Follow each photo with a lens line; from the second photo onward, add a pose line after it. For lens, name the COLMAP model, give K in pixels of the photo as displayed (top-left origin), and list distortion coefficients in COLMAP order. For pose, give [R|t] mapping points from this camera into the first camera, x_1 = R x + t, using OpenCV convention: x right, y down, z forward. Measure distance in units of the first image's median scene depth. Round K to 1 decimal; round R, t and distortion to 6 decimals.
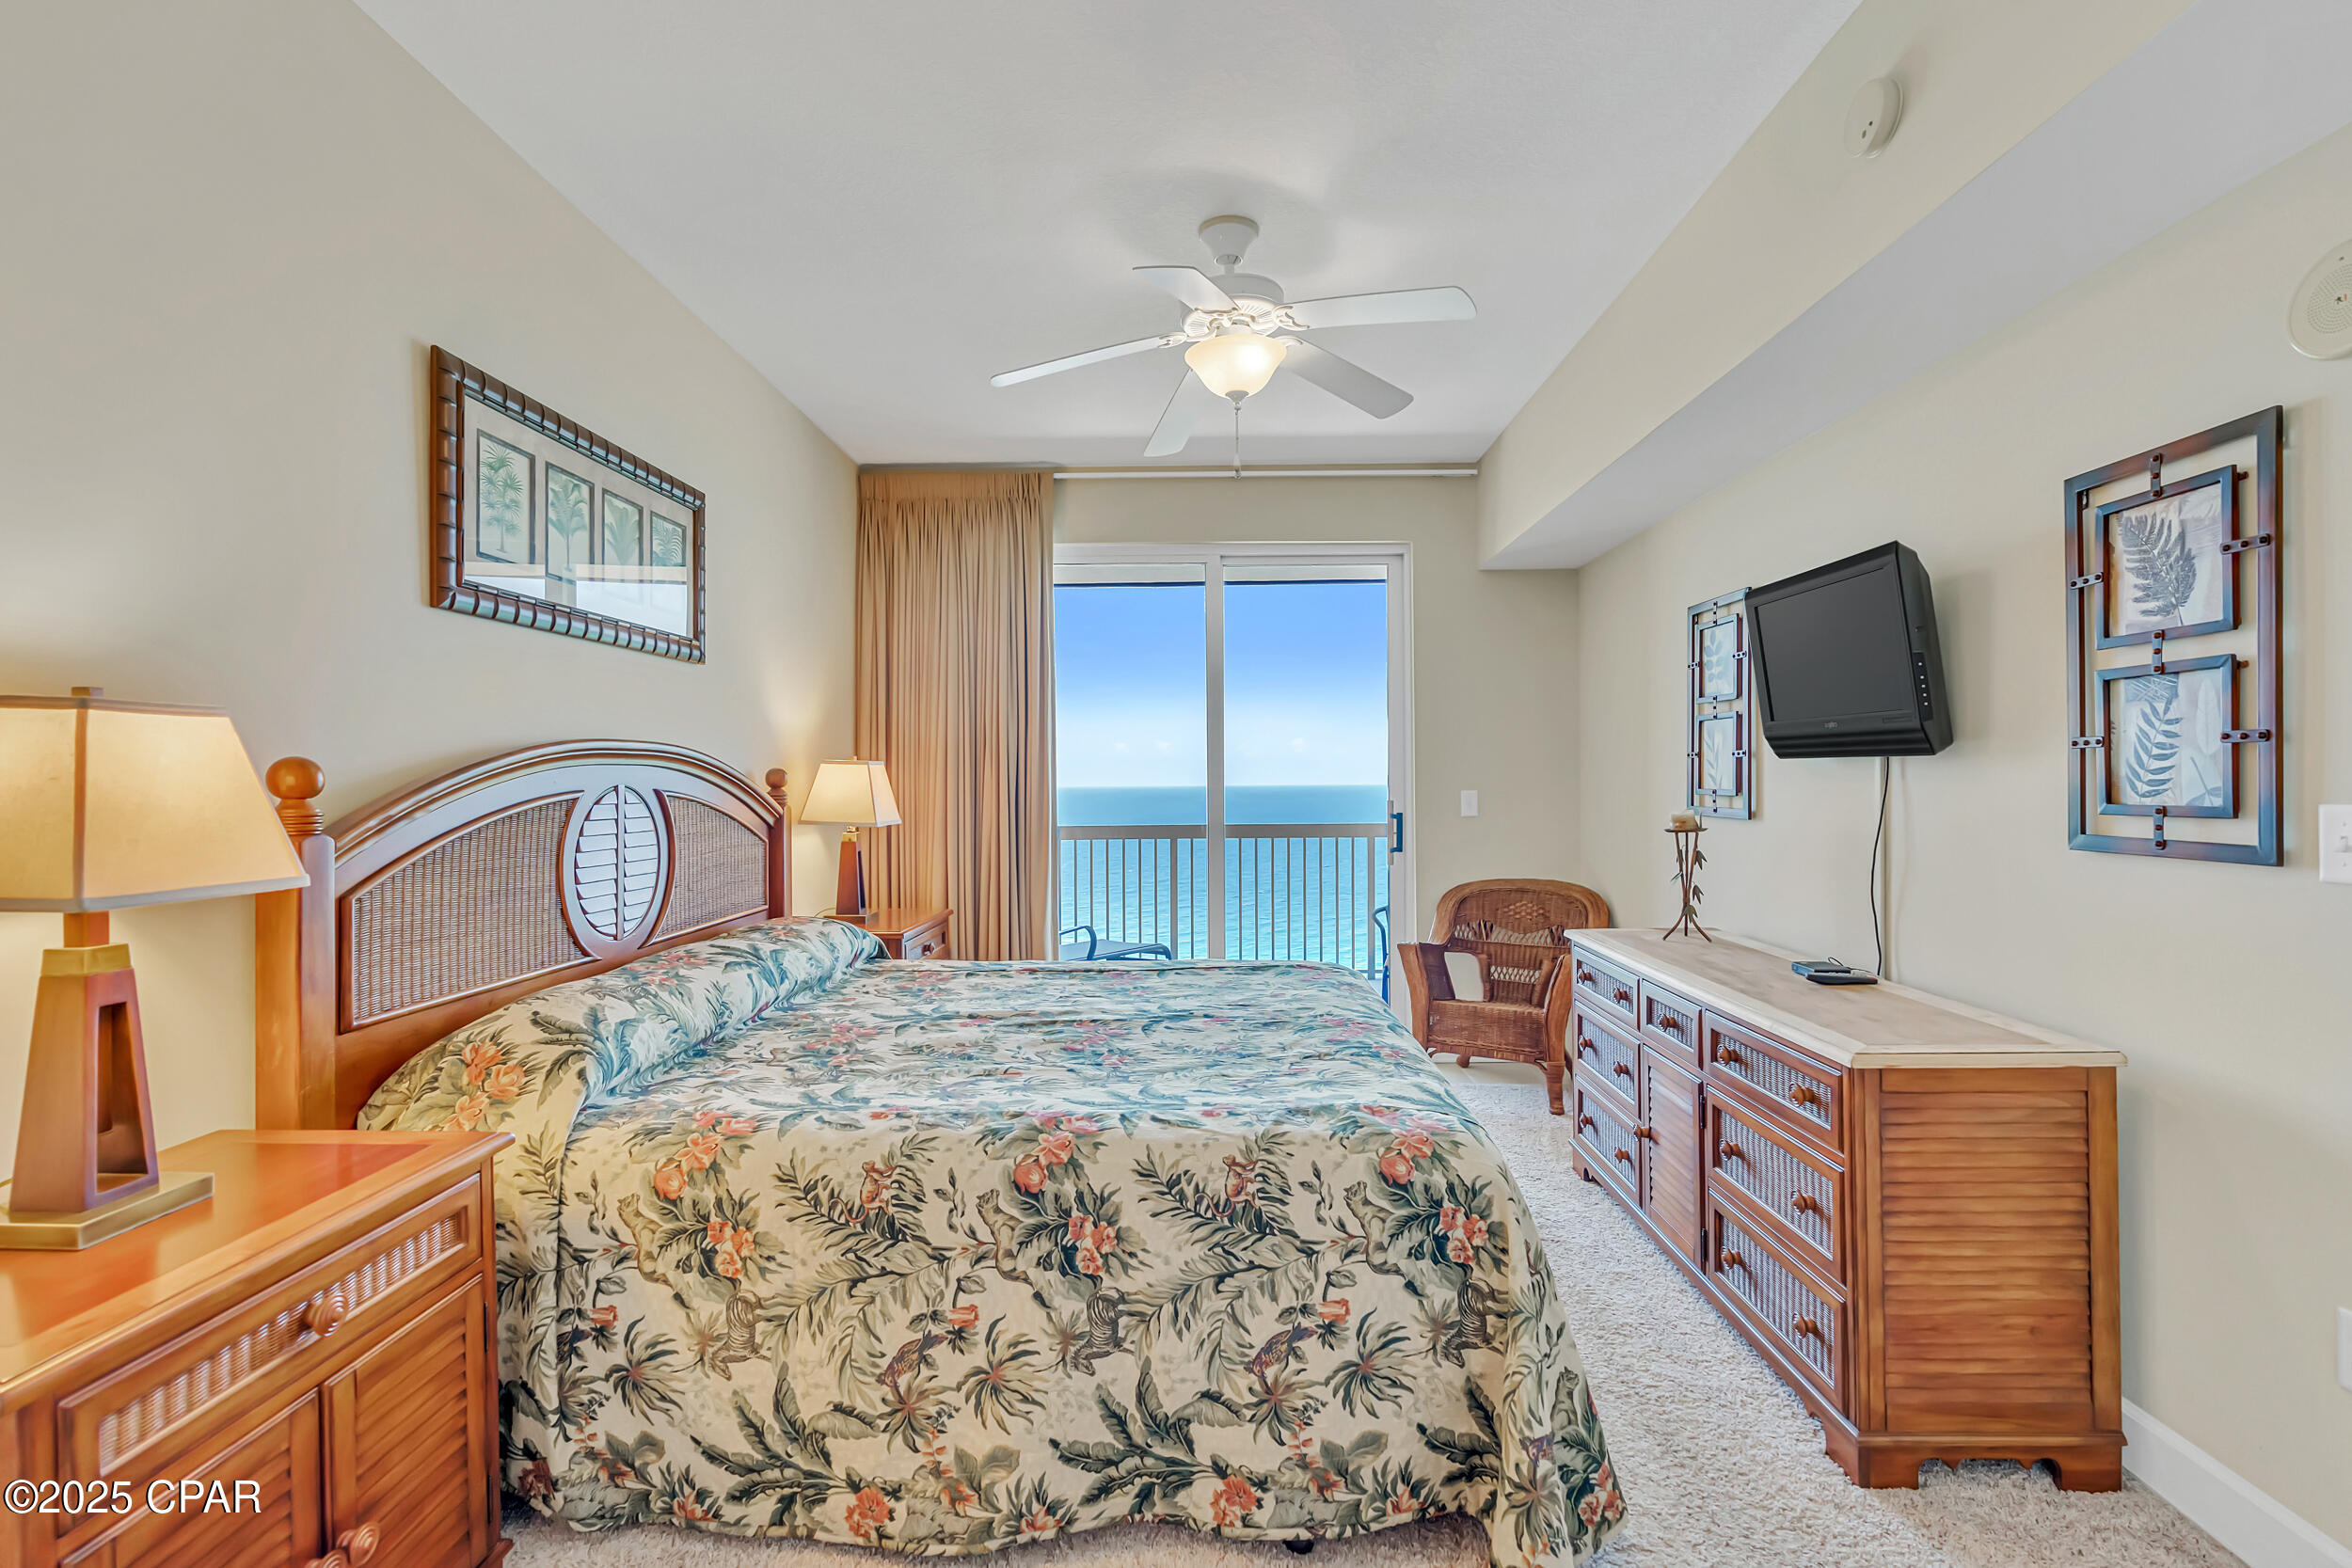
lens RADIAL K [[1063.9, 0, 1195.3], [0, 1063.9, 780.2], [0, 0, 1]] dist [-0.003730, 0.000710]
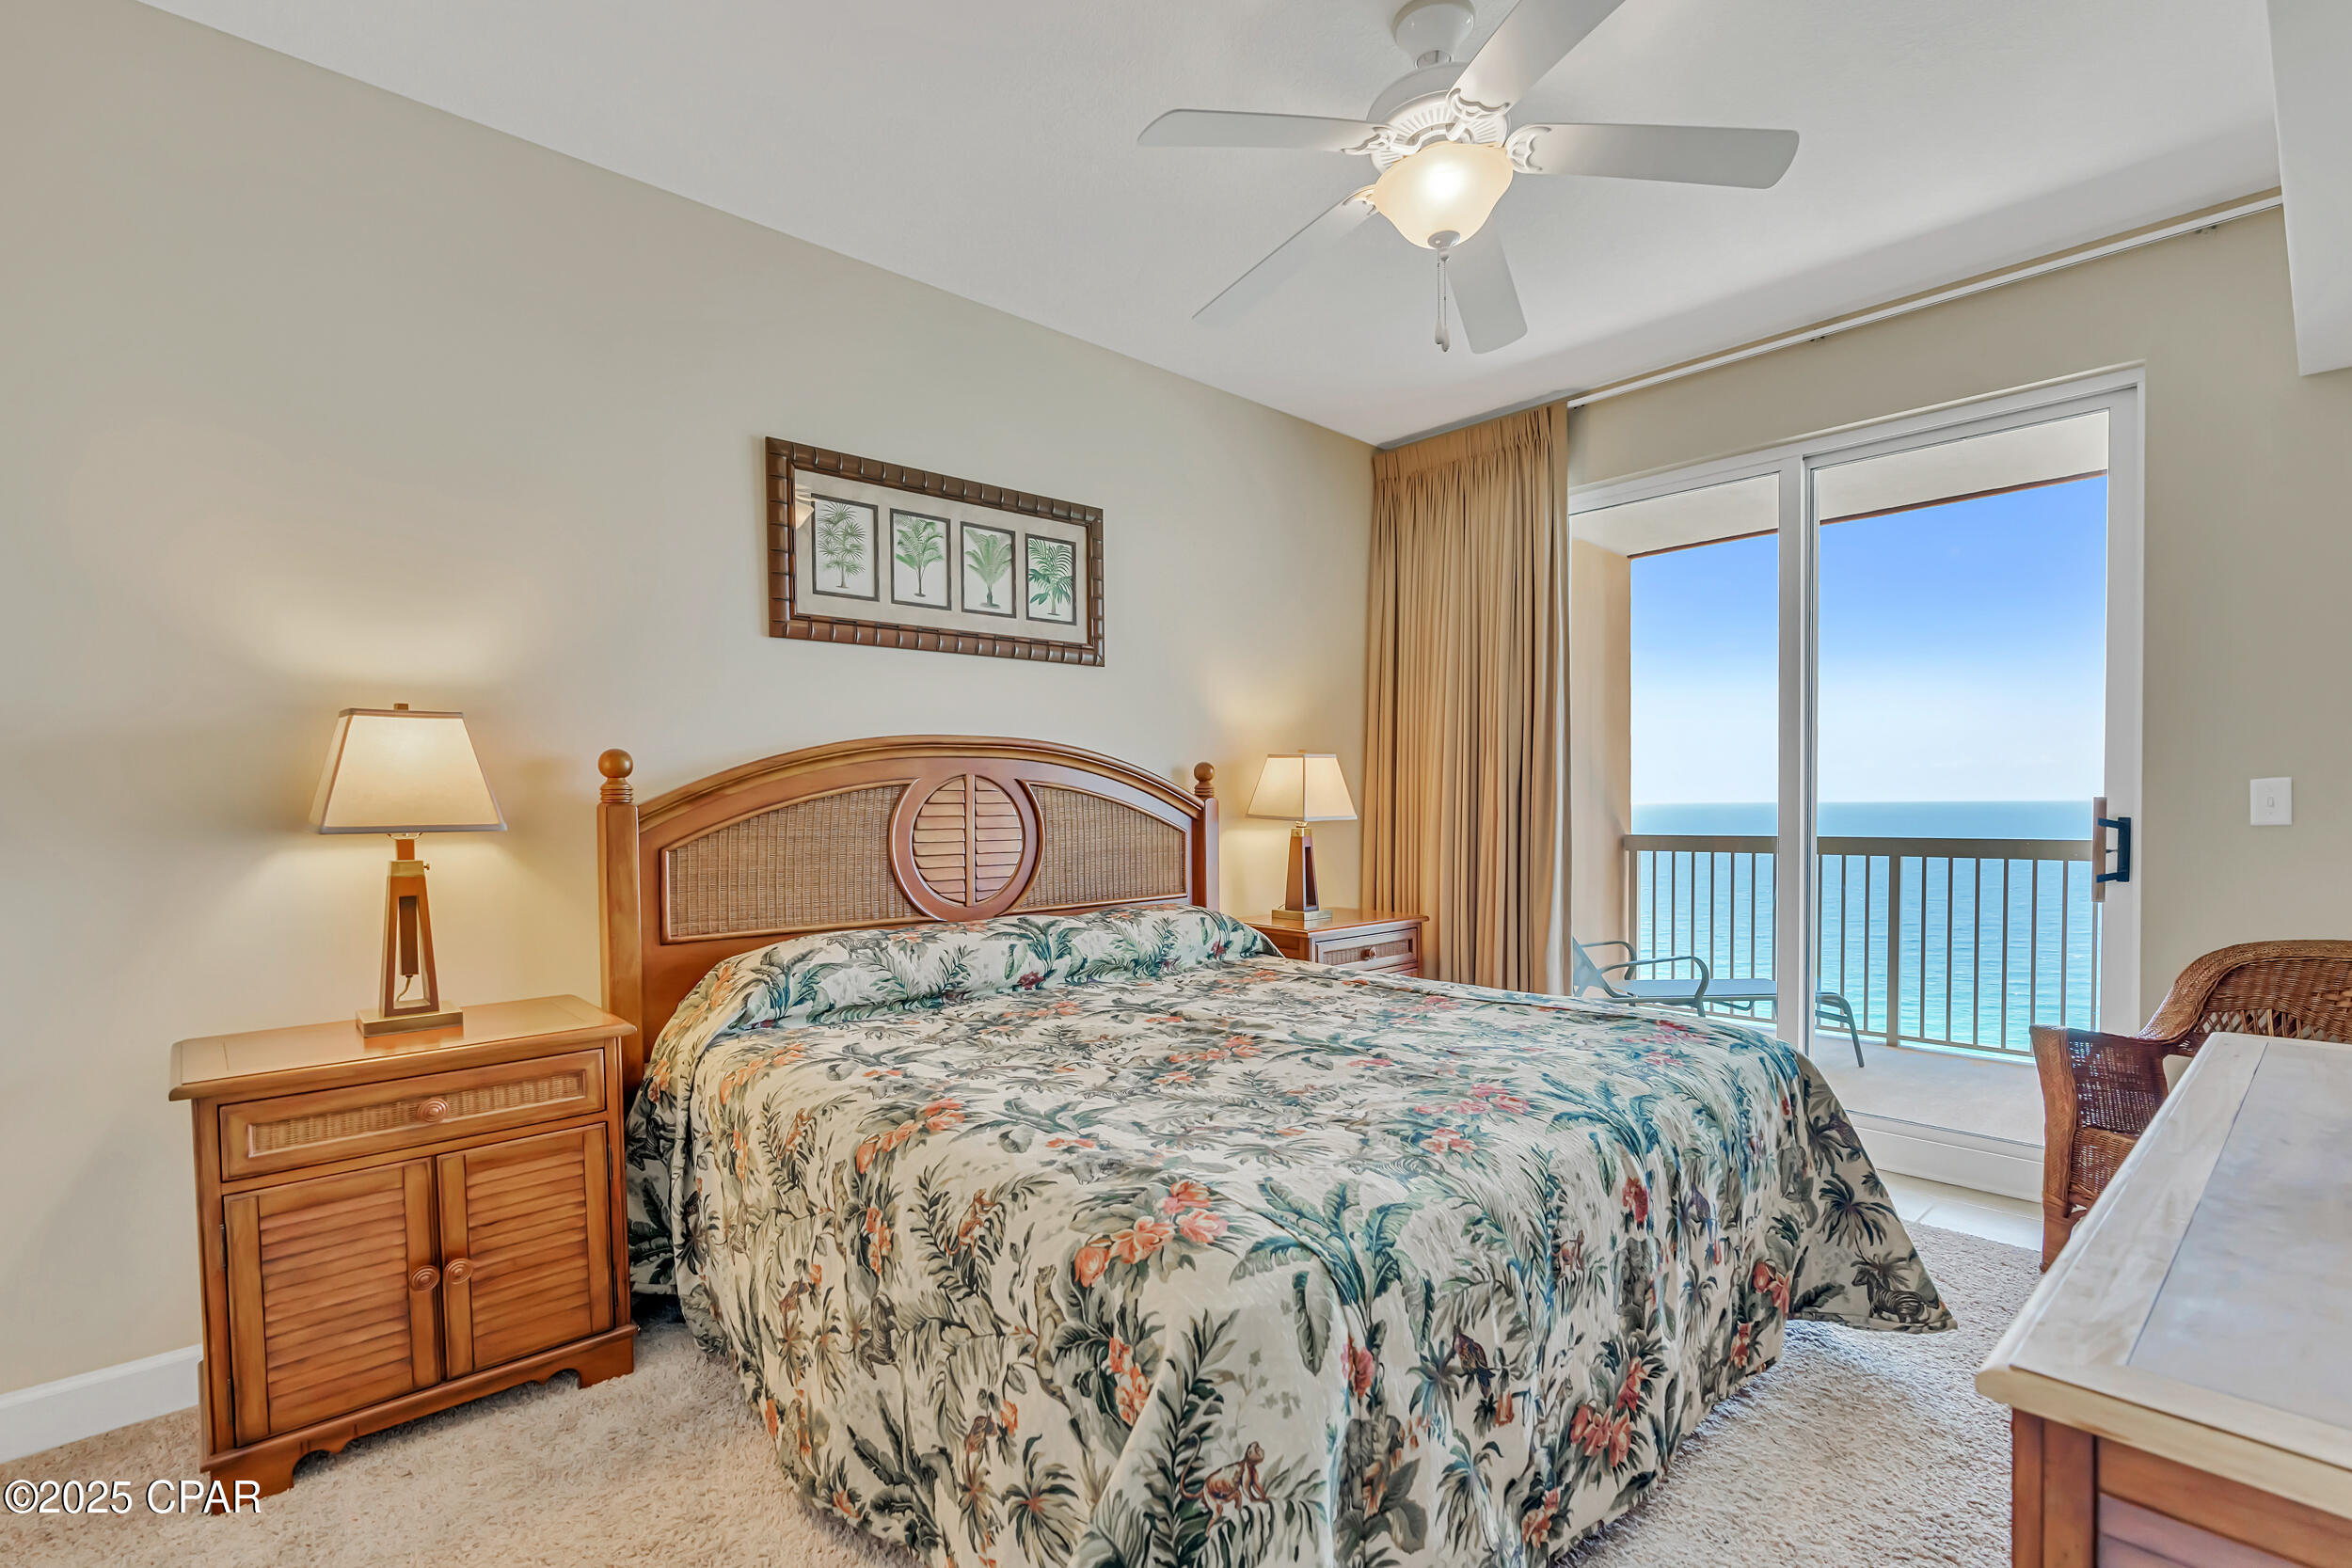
lens RADIAL K [[1085.4, 0, 1177.9], [0, 1085.4, 829.8], [0, 0, 1]] dist [-0.013976, 0.000041]
pose [[0.687043, 0.019288, -0.726361, 0.568962], [0.003435, 0.999550, 0.029792, 0.035657], [0.726609, -0.022963, 0.686667, 0.406743]]
